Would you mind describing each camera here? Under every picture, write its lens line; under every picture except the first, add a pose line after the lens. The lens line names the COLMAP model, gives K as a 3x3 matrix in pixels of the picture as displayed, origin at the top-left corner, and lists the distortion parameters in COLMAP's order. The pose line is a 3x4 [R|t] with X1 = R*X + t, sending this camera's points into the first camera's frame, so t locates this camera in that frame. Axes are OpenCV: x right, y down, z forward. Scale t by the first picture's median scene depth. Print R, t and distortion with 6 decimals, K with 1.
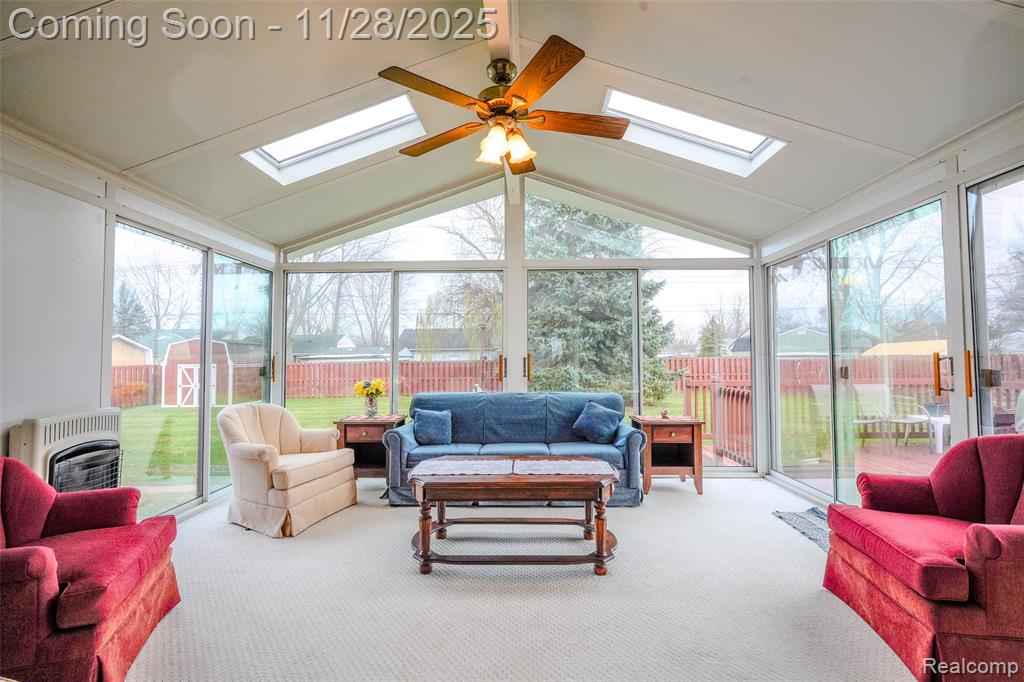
lens RADIAL K [[457.3, 0, 511.8], [0, 457.3, 339.0], [0, 0, 1]] dist [-0.014226, 0.007071]
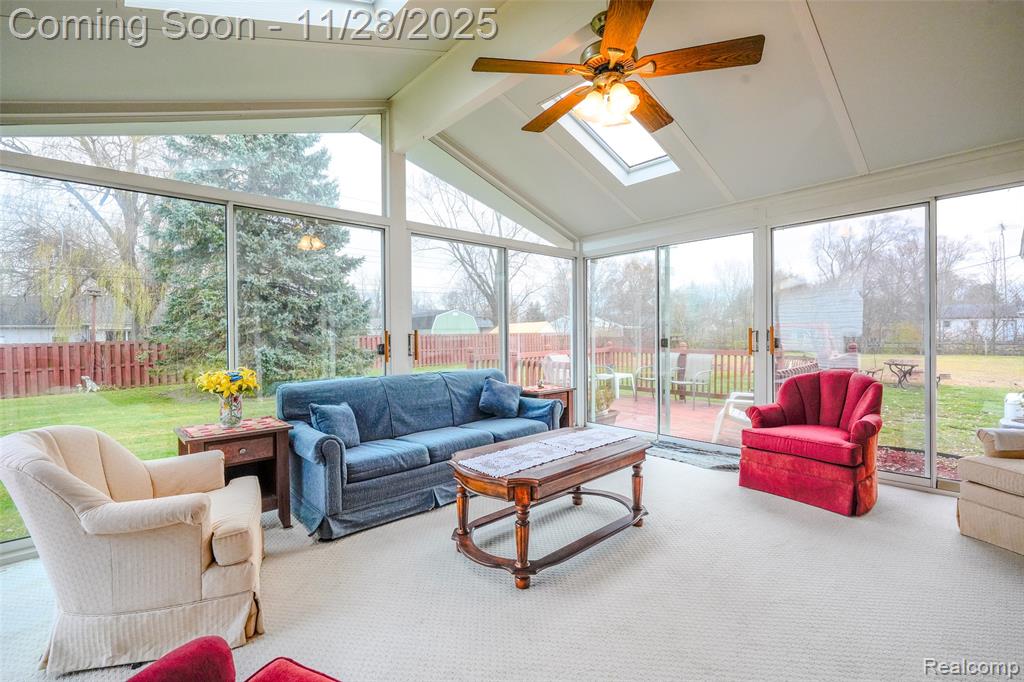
lens RADIAL K [[457.3, 0, 511.8], [0, 457.3, 339.0], [0, 0, 1]] dist [-0.014226, 0.007071]
pose [[0.717770, -0.011918, 0.696178, -0.474215], [-0.019675, 0.999107, 0.037390, 0.015847], [-0.696002, -0.040534, 0.716895, 0.263711]]
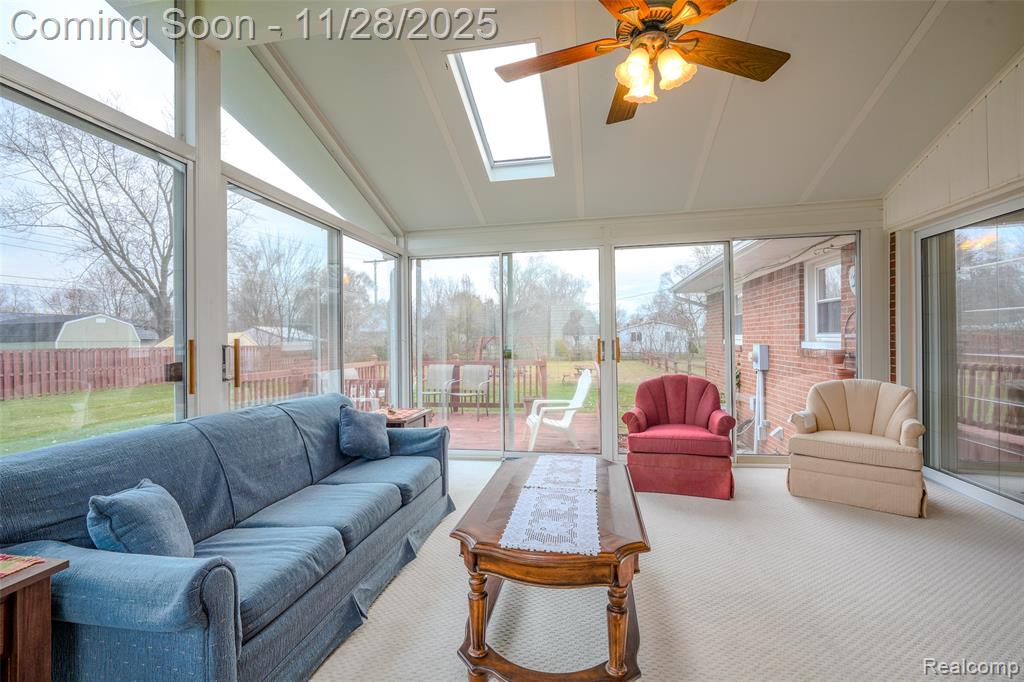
lens RADIAL K [[457.3, 0, 511.8], [0, 457.3, 339.0], [0, 0, 1]] dist [-0.014226, 0.007071]
pose [[0.145406, 0.010214, 0.989319, -0.482844], [-0.026225, 0.999635, -0.006466, 0.031306], [-0.989024, -0.025005, 0.145621, 0.646985]]
